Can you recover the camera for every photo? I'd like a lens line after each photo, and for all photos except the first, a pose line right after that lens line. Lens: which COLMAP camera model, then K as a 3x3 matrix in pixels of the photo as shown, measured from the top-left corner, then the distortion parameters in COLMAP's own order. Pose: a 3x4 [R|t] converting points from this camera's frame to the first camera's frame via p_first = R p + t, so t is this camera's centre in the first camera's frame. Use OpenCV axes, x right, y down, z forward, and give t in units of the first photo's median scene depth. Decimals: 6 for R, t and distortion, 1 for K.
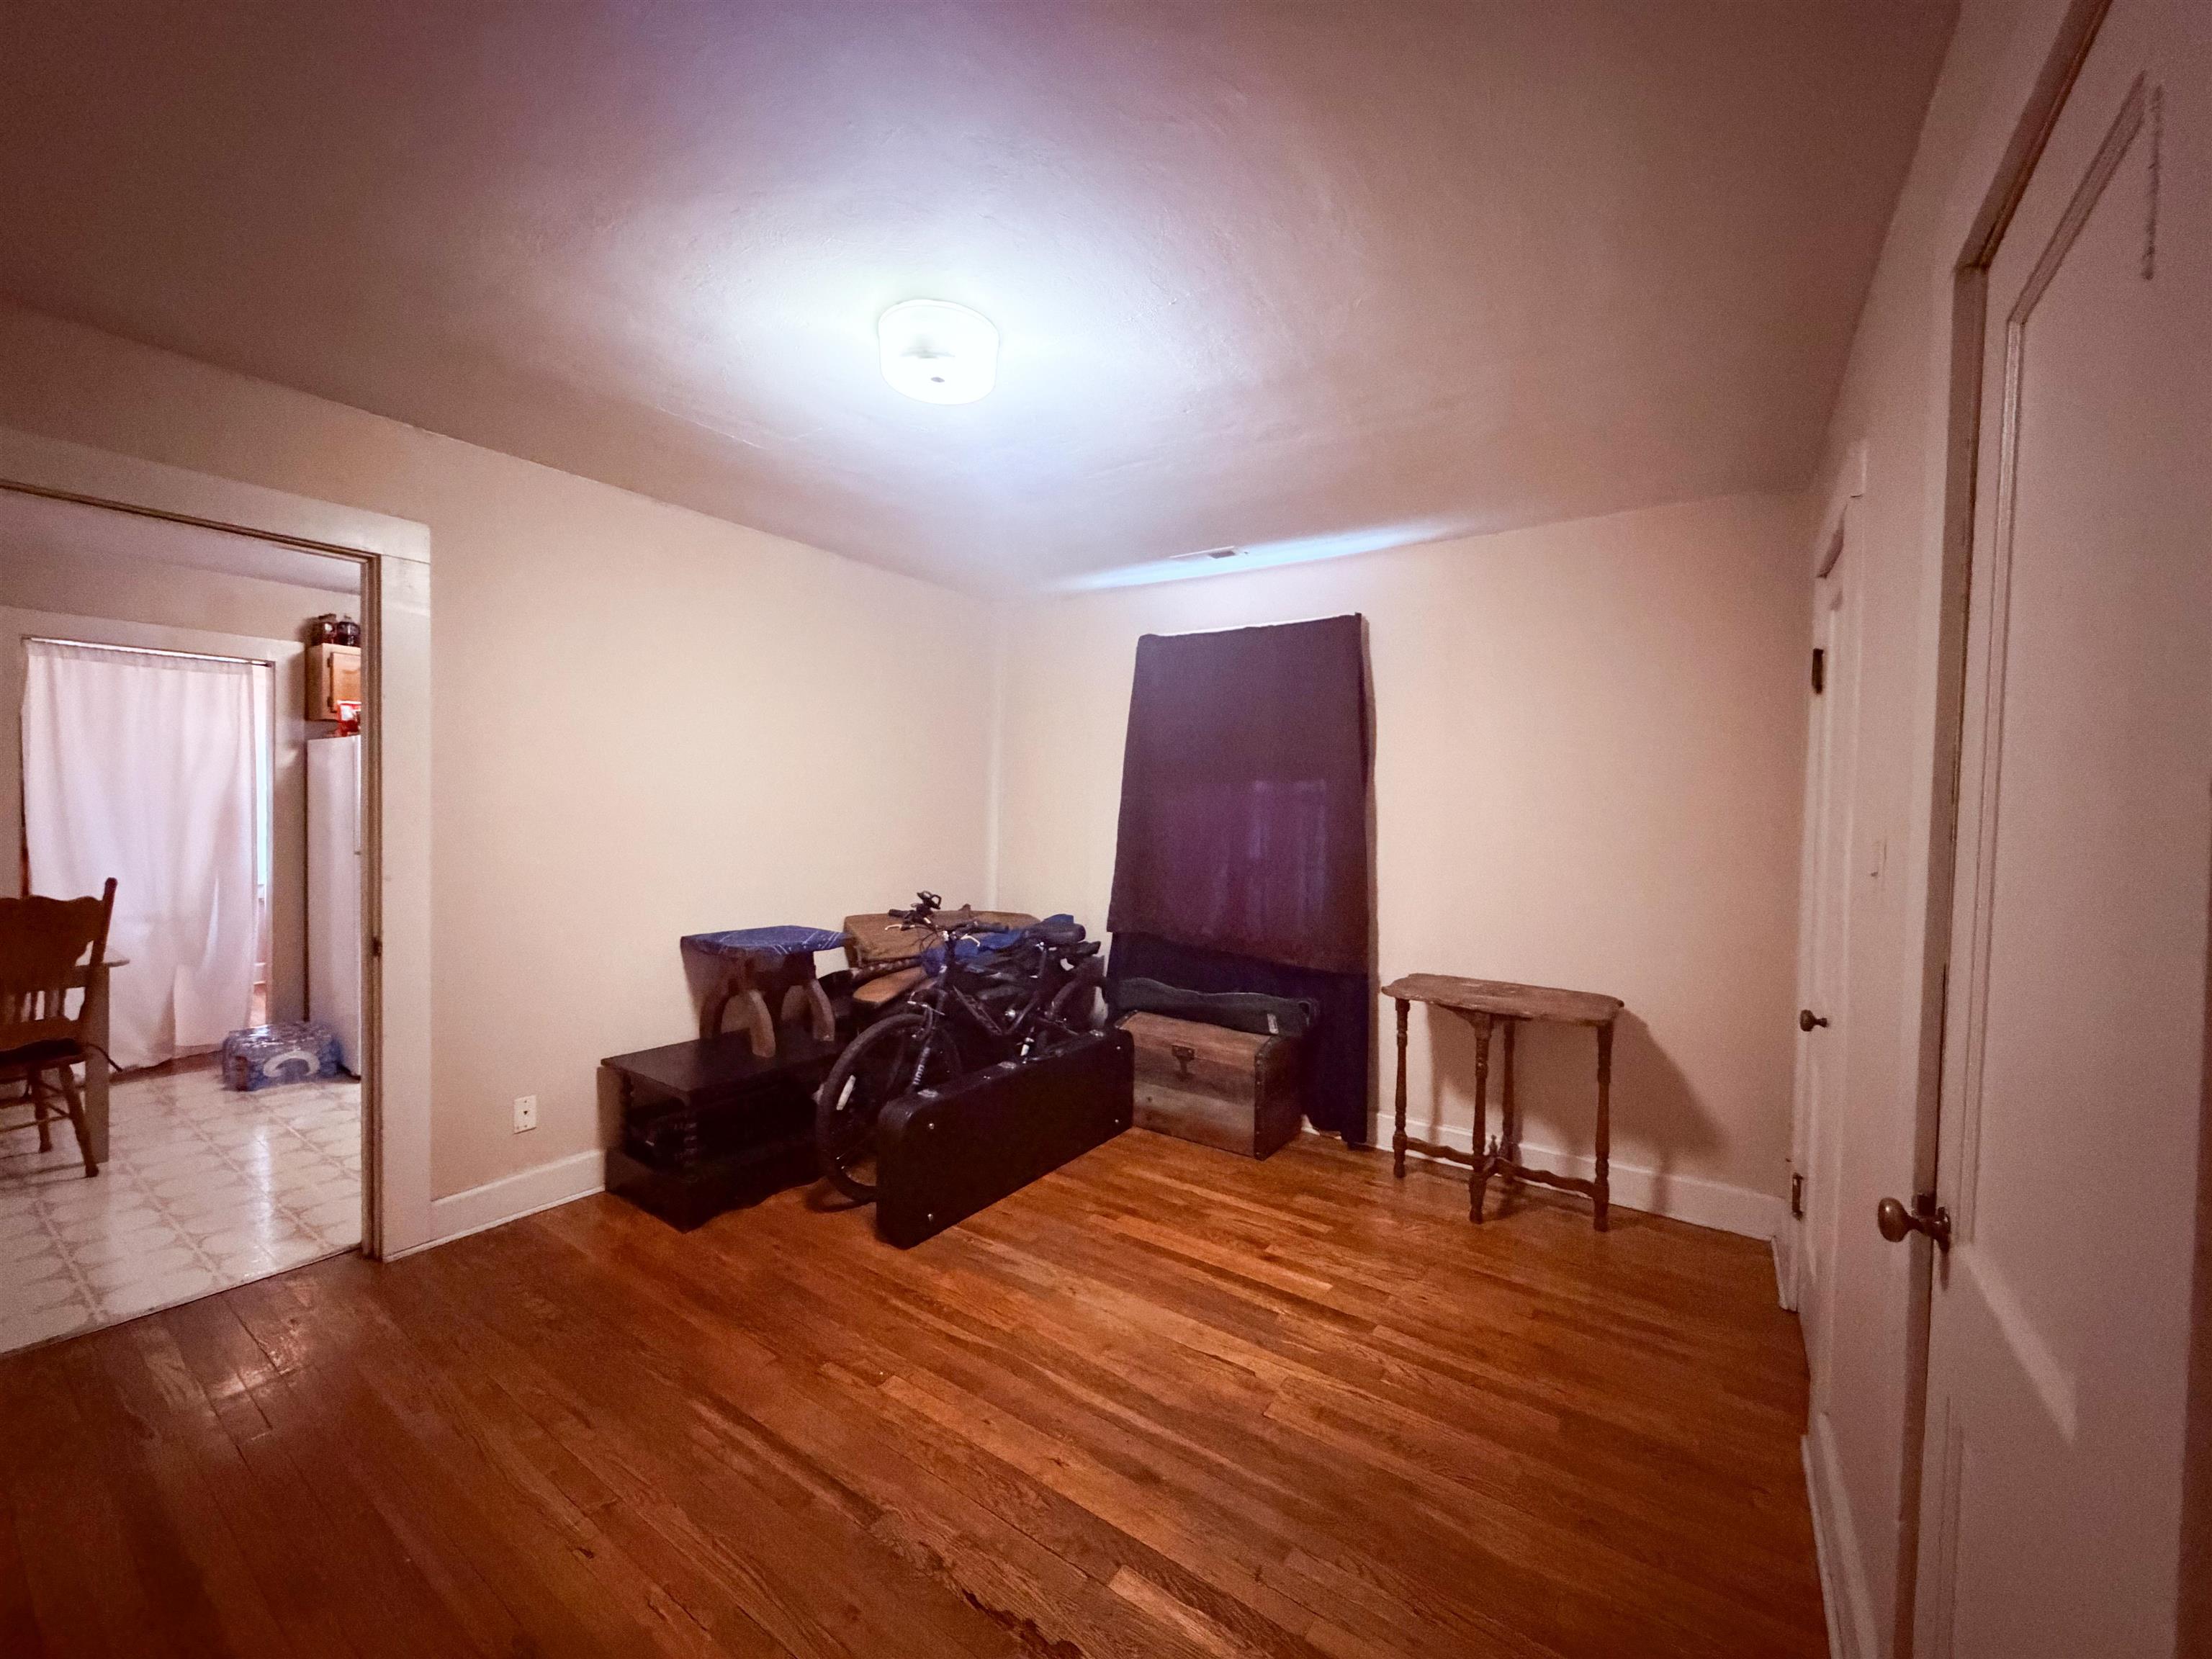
lens RADIAL K [[882.3, 0, 1117.4], [0, 882.3, 824.7], [0, 0, 1]] dist [-0.001871, 0.000234]
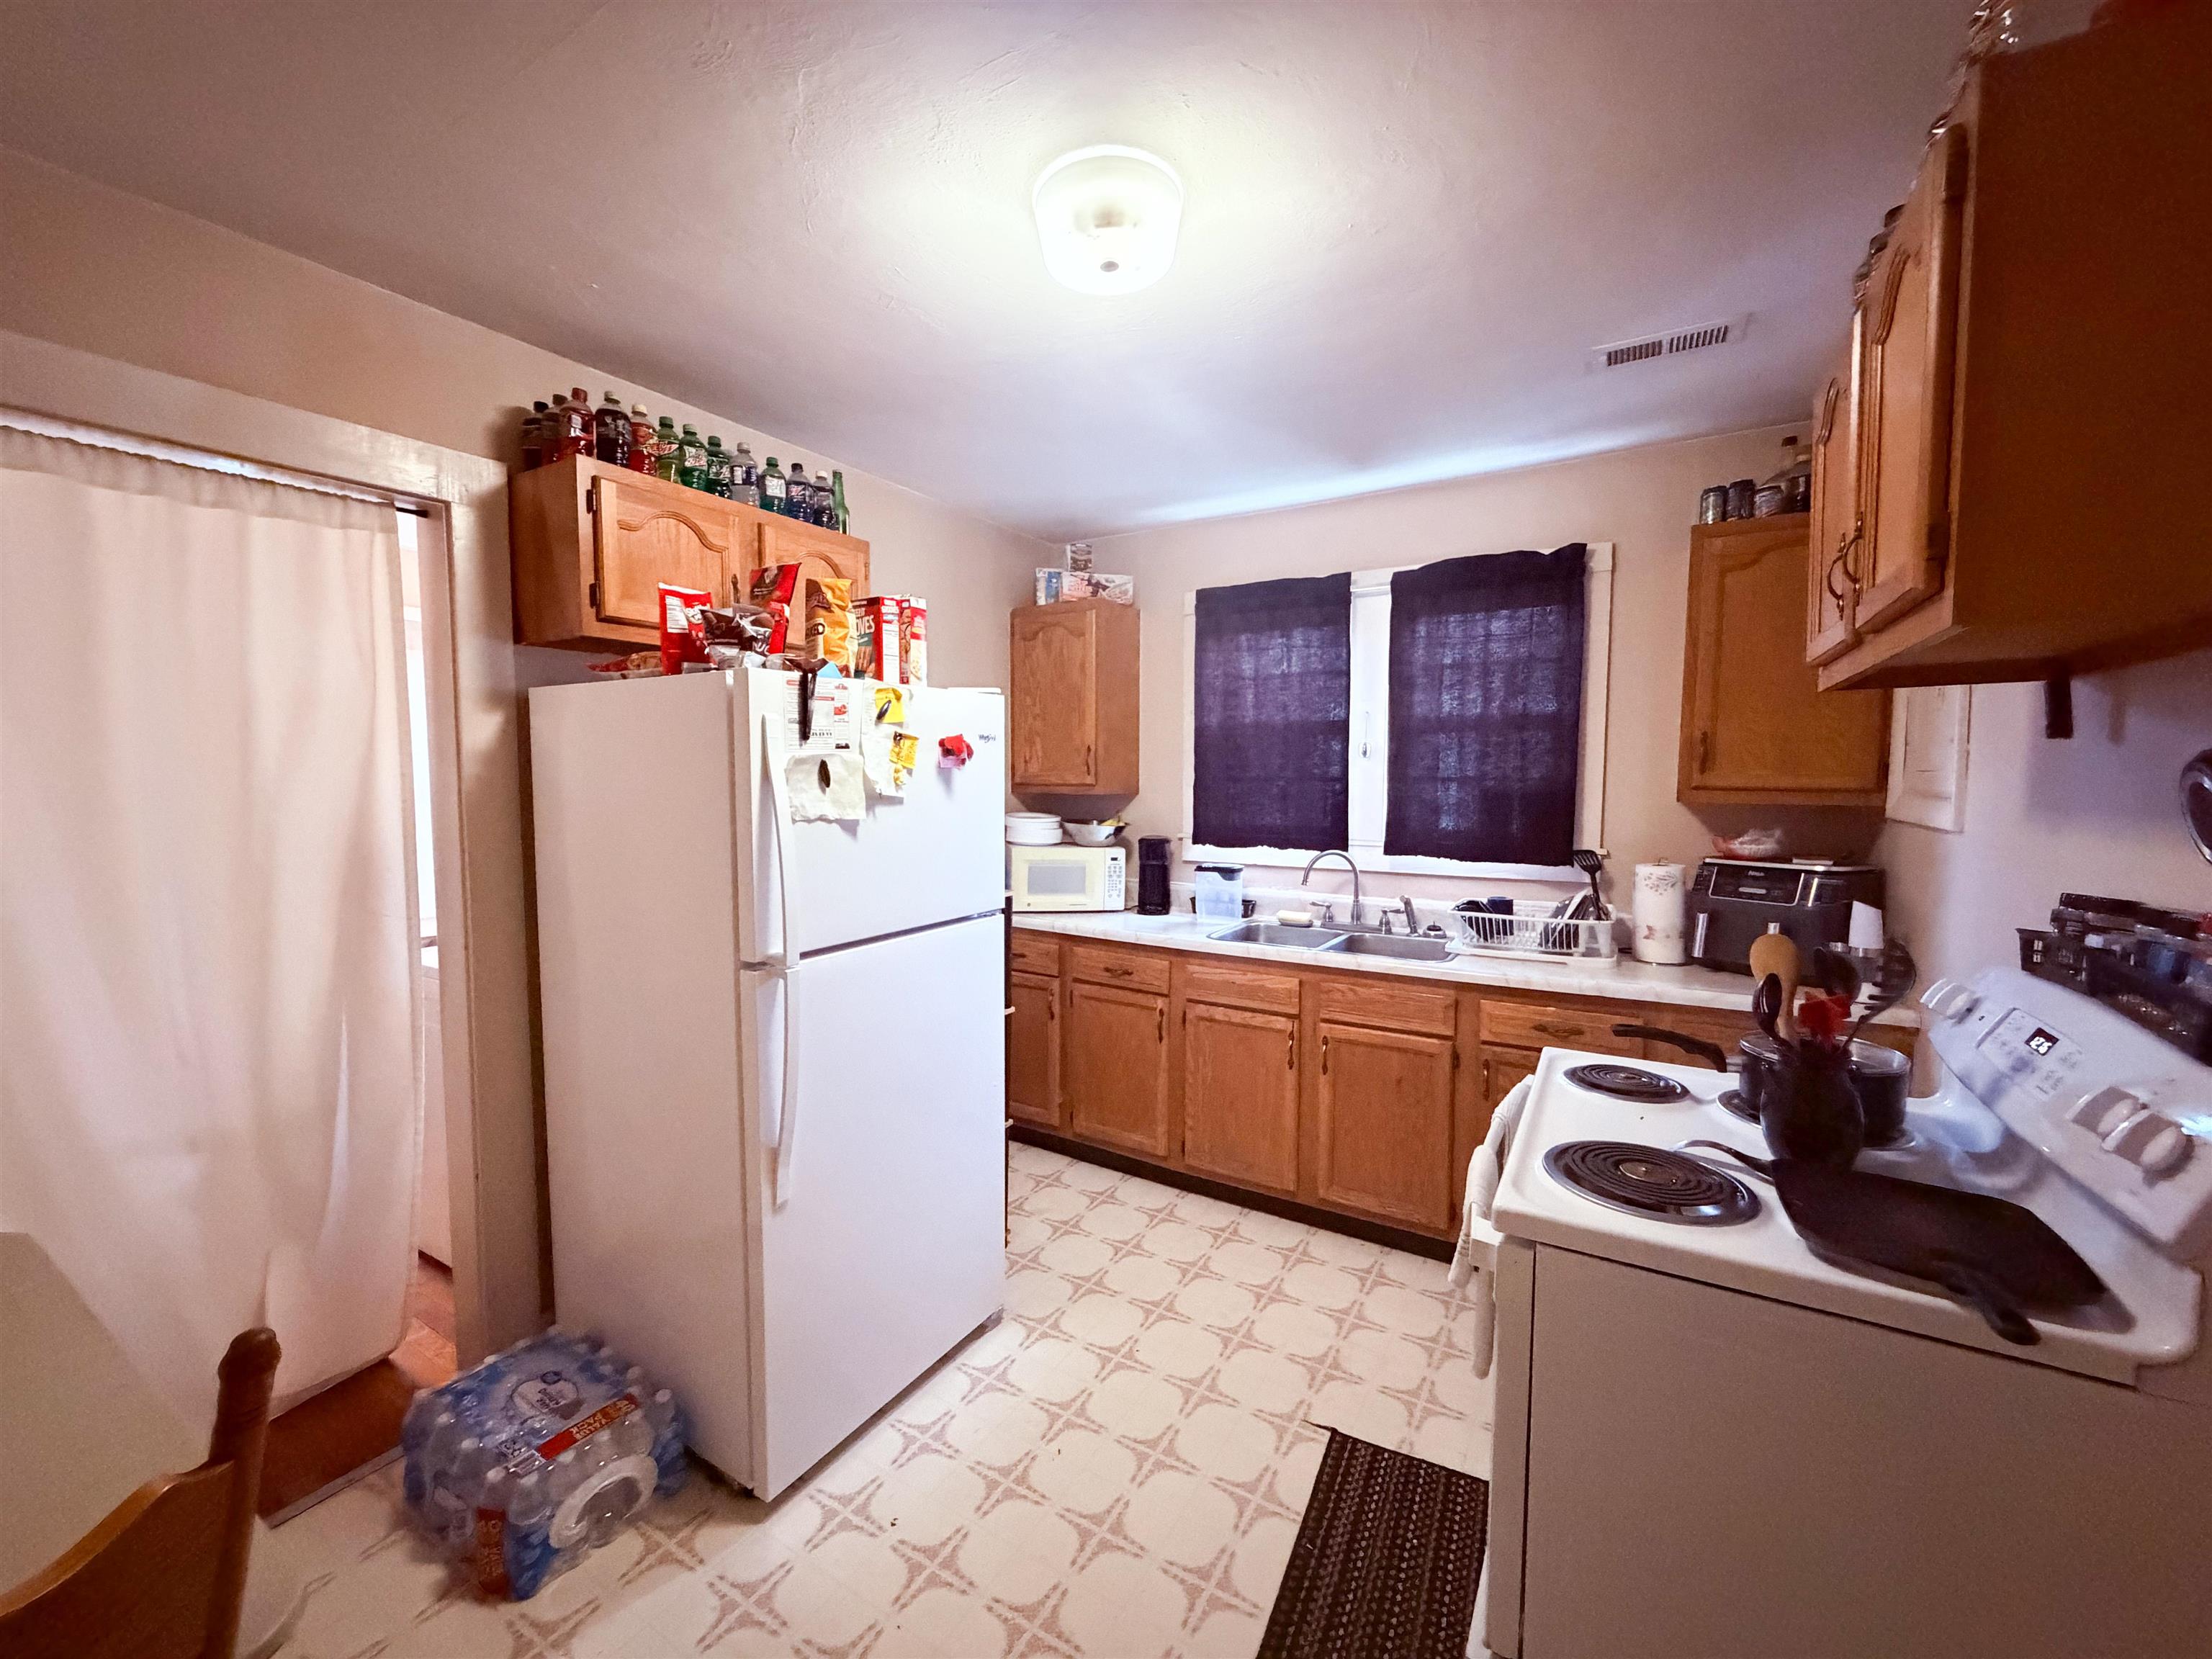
lens RADIAL K [[882.3, 0, 1096.4], [0, 882.3, 831.4], [0, 0, 1]] dist [-0.001871, 0.000234]
pose [[0.997616, -0.020499, 0.065896, -0.684681], [0.017980, 0.999094, 0.038582, -0.037912], [-0.066627, -0.037305, 0.997080, 0.556428]]
